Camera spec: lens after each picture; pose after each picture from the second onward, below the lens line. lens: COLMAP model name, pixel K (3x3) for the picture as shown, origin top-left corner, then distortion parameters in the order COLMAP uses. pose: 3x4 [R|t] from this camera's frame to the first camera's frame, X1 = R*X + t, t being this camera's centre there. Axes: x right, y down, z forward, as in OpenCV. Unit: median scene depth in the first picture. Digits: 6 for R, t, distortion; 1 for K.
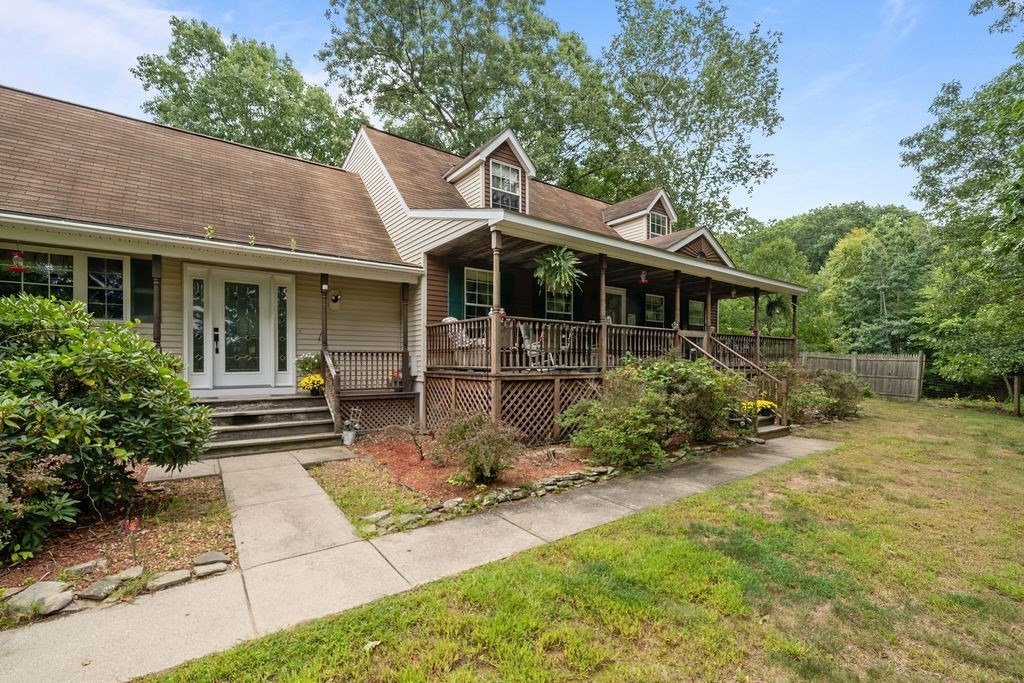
lens RADIAL K [[437.2, 0, 511.5], [0, 437.2, 363.7], [0, 0, 1]] dist [0.000074, 0.000116]
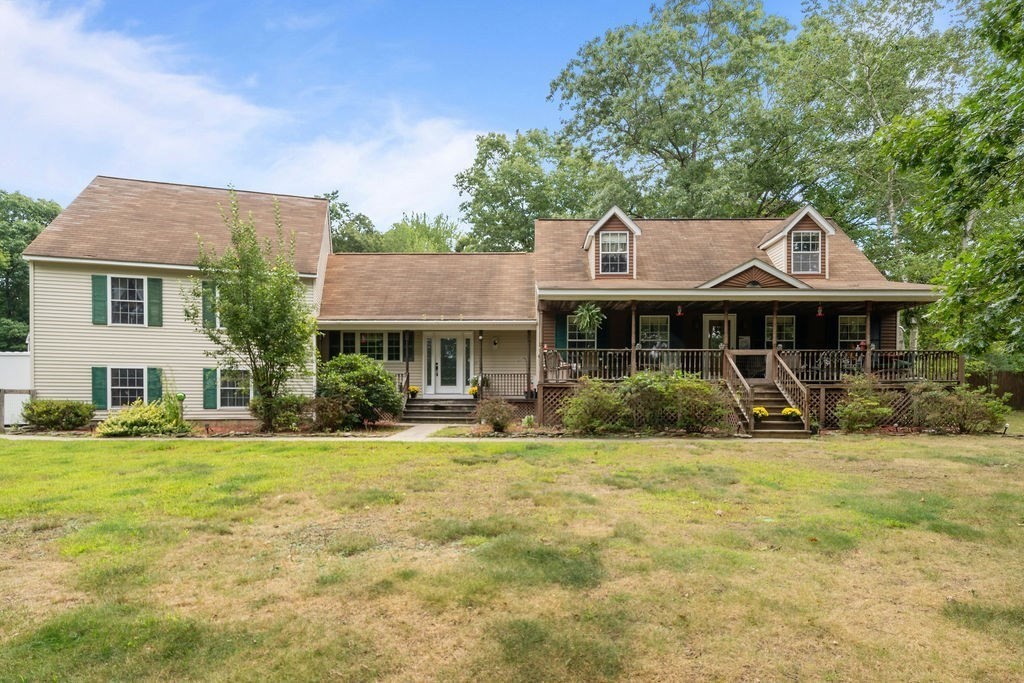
lens RADIAL K [[463.0, 0, 511.3], [0, 463.0, 396.5], [0, 0, 1]] dist [-0.000690, -0.000213]
pose [[0.807266, 0.003670, -0.590177, 0.702173], [-0.004808, 0.999988, -0.000357, 0.058252], [0.590168, 0.003126, 0.807274, -0.398727]]
